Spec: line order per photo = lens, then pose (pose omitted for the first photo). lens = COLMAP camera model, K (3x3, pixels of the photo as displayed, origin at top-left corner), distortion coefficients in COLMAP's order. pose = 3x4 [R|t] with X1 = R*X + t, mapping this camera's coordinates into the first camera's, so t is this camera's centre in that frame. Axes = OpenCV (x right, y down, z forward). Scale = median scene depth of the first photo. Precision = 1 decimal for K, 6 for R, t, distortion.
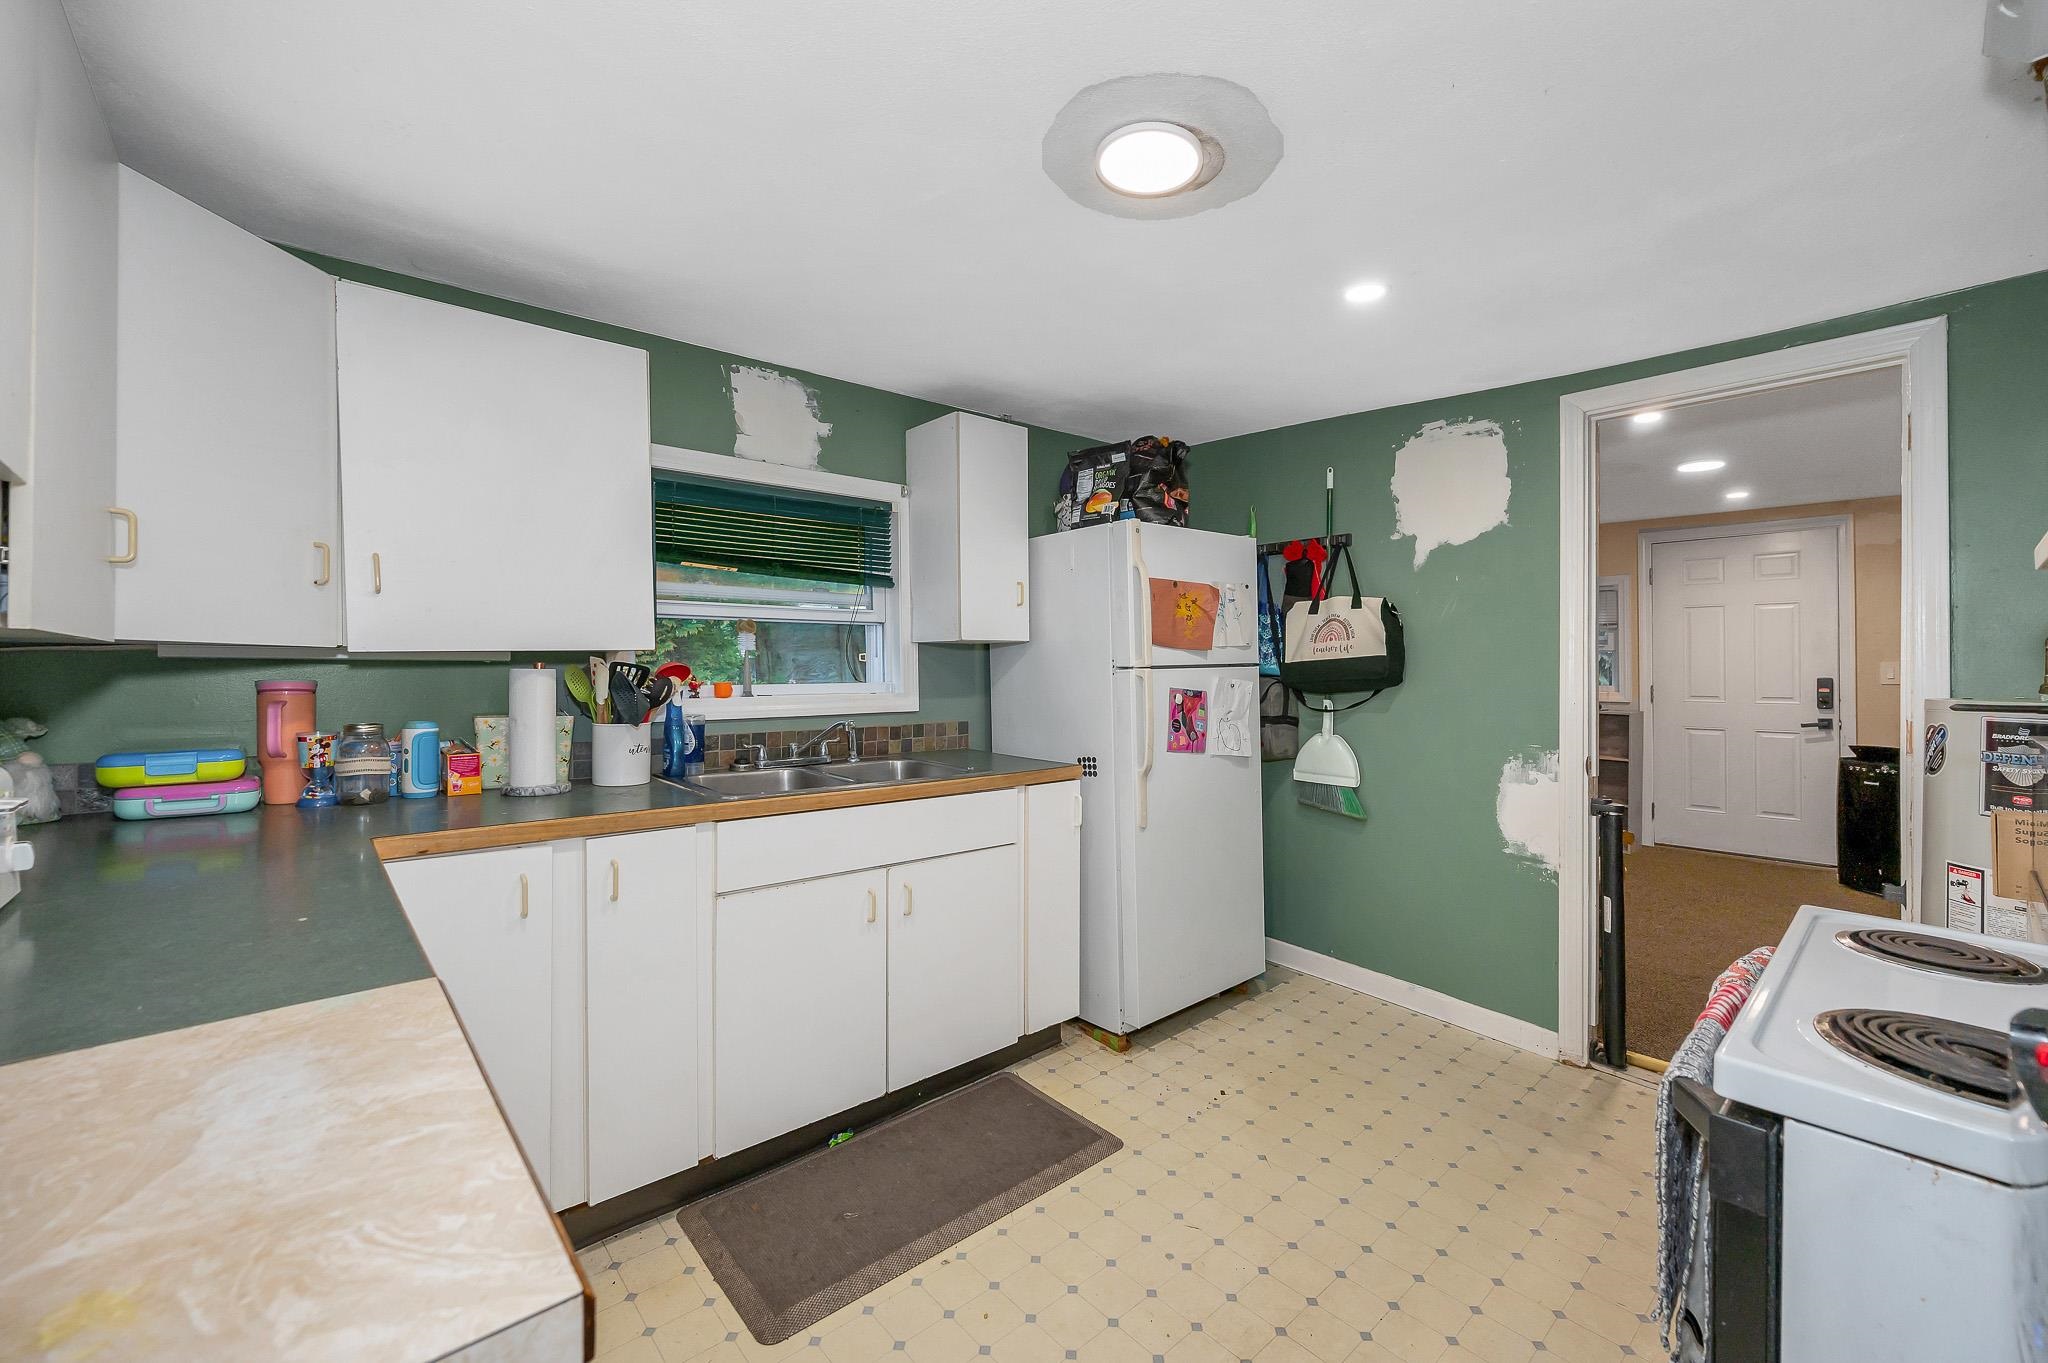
lens RADIAL K [[839.8, 0, 1036.7], [0, 839.8, 663.8], [0, 0, 1]] dist [-0.003154, -0.000006]
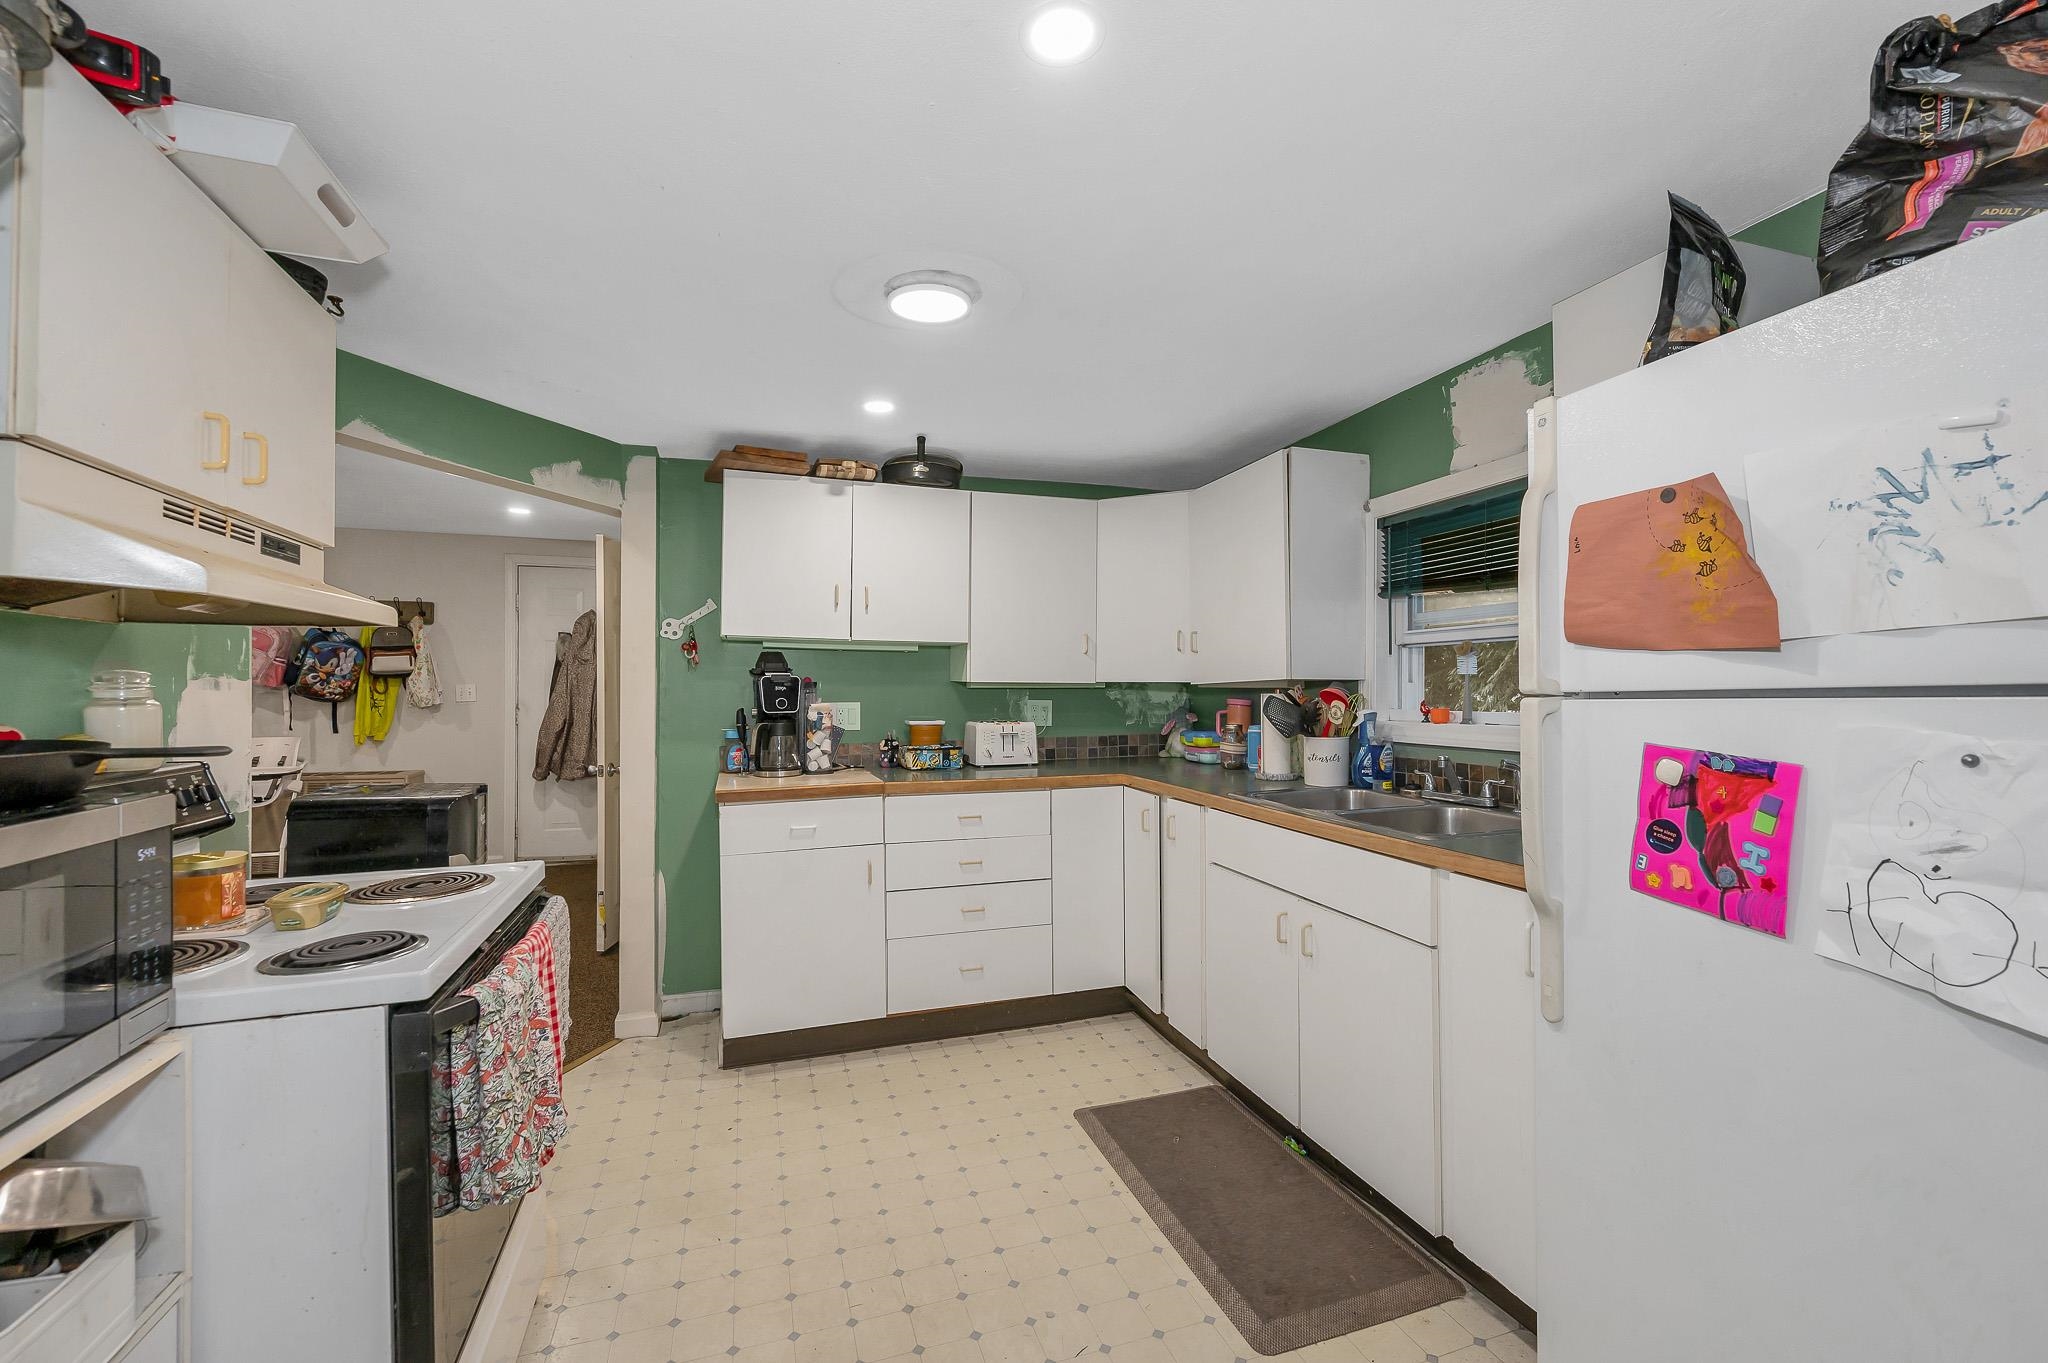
lens RADIAL K [[839.8, 0, 1025.9], [0, 839.8, 686.2], [0, 0, 1]] dist [-0.003154, -0.000006]
pose [[-0.399112, -0.004405, -0.916891, 0.669732], [0.004261, 0.999969, -0.006659, 0.000926], [0.916892, -0.006565, -0.399081, 0.870763]]
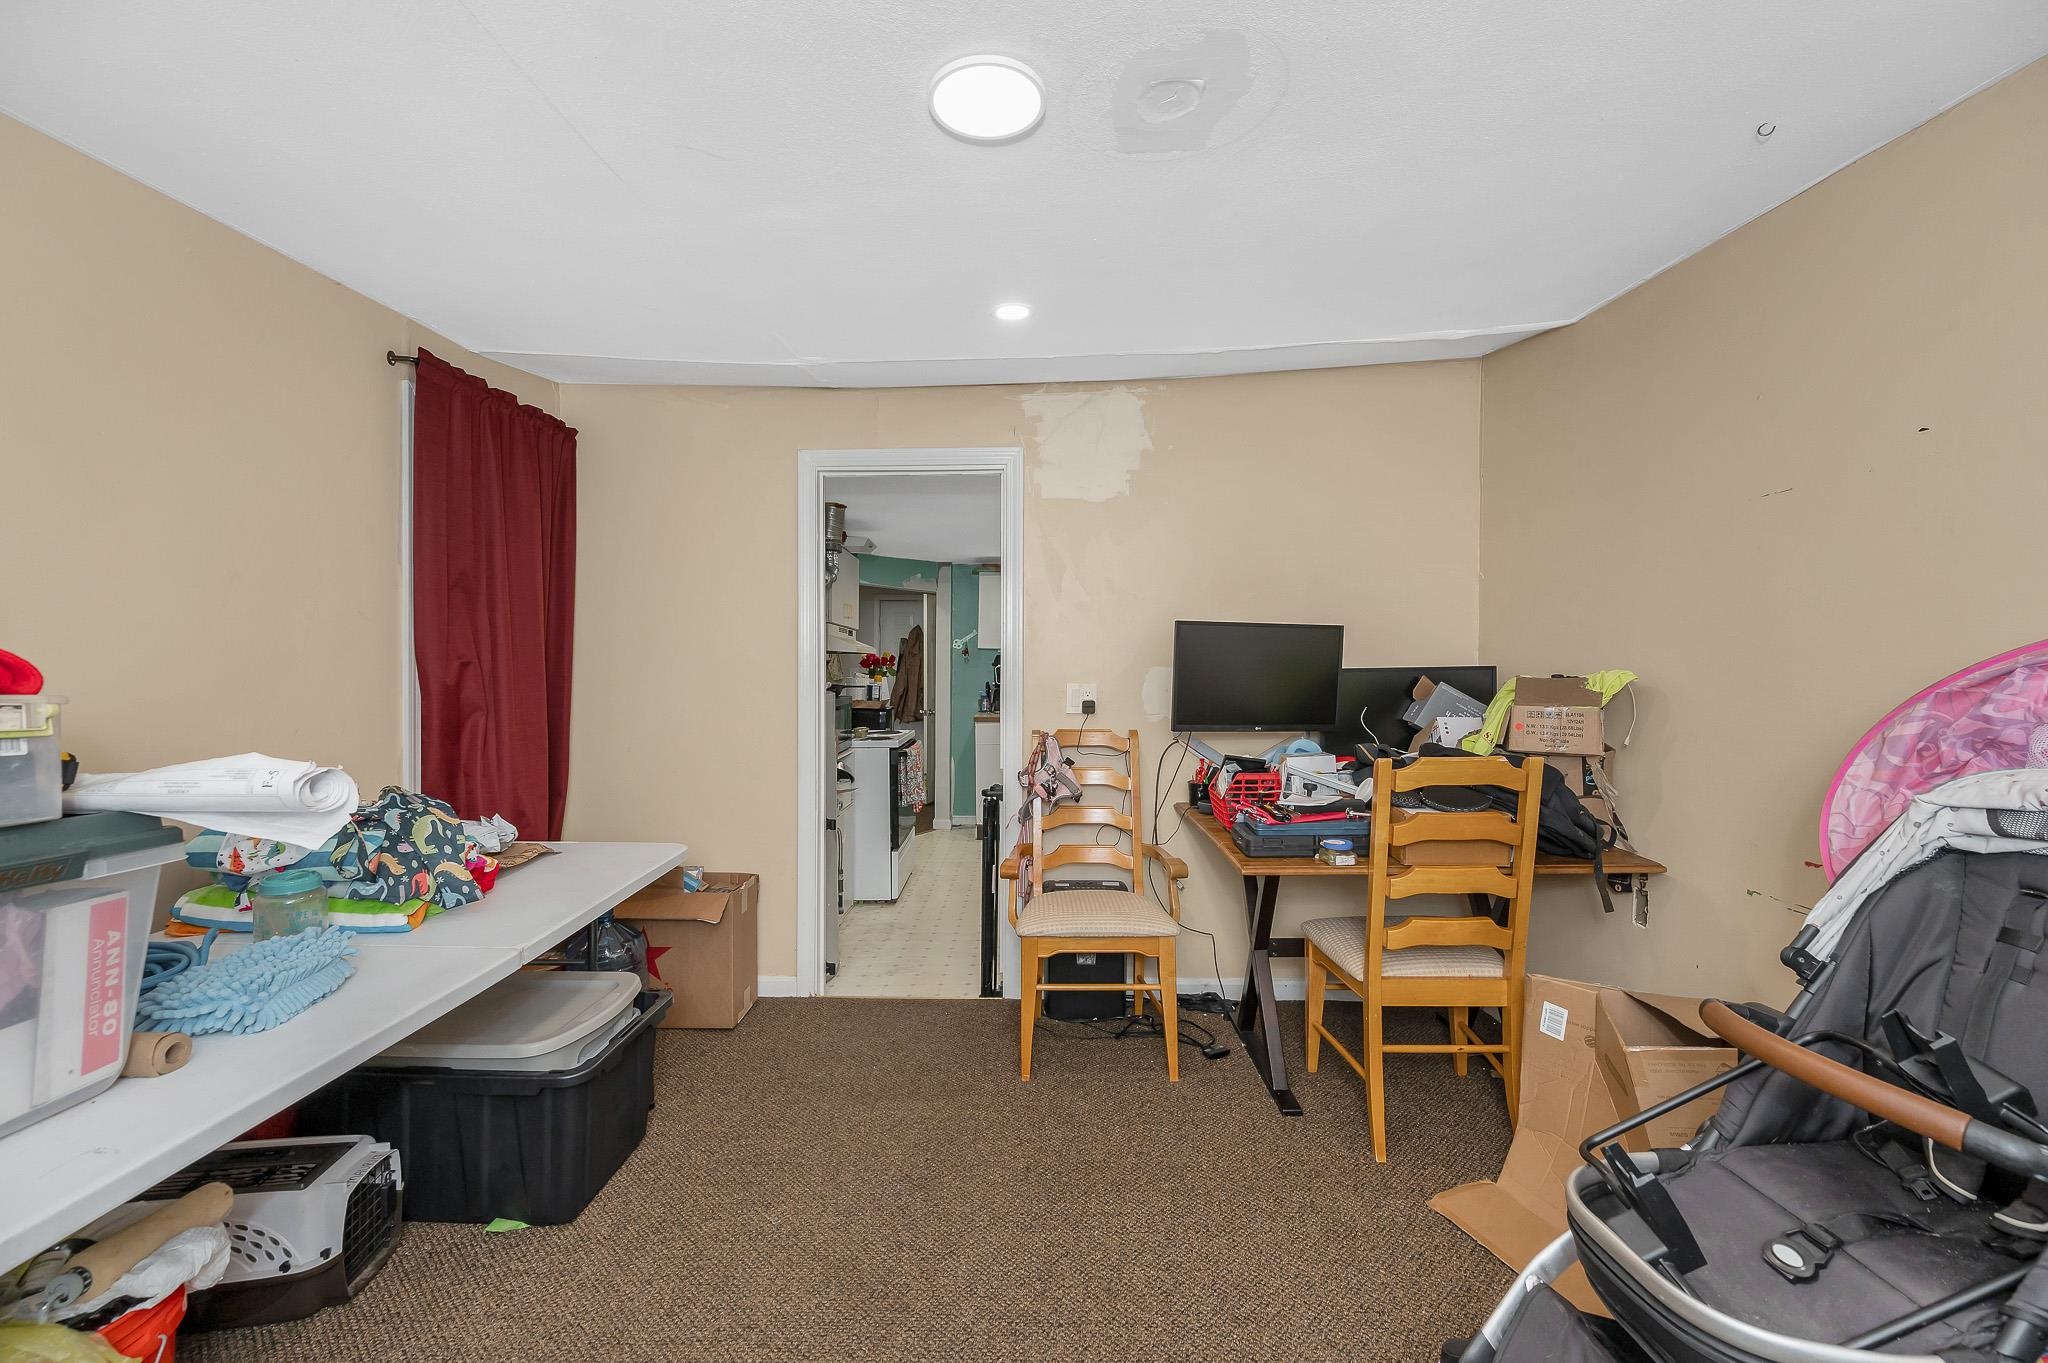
lens RADIAL K [[839.8, 0, 1023.9], [0, 839.8, 674.7], [0, 0, 1]] dist [-0.003154, -0.000006]
pose [[-0.679226, 0.001849, -0.733927, 1.181110], [-0.000941, 0.999994, 0.003390, -0.003065], [0.733928, 0.002993, -0.679220, 1.443184]]
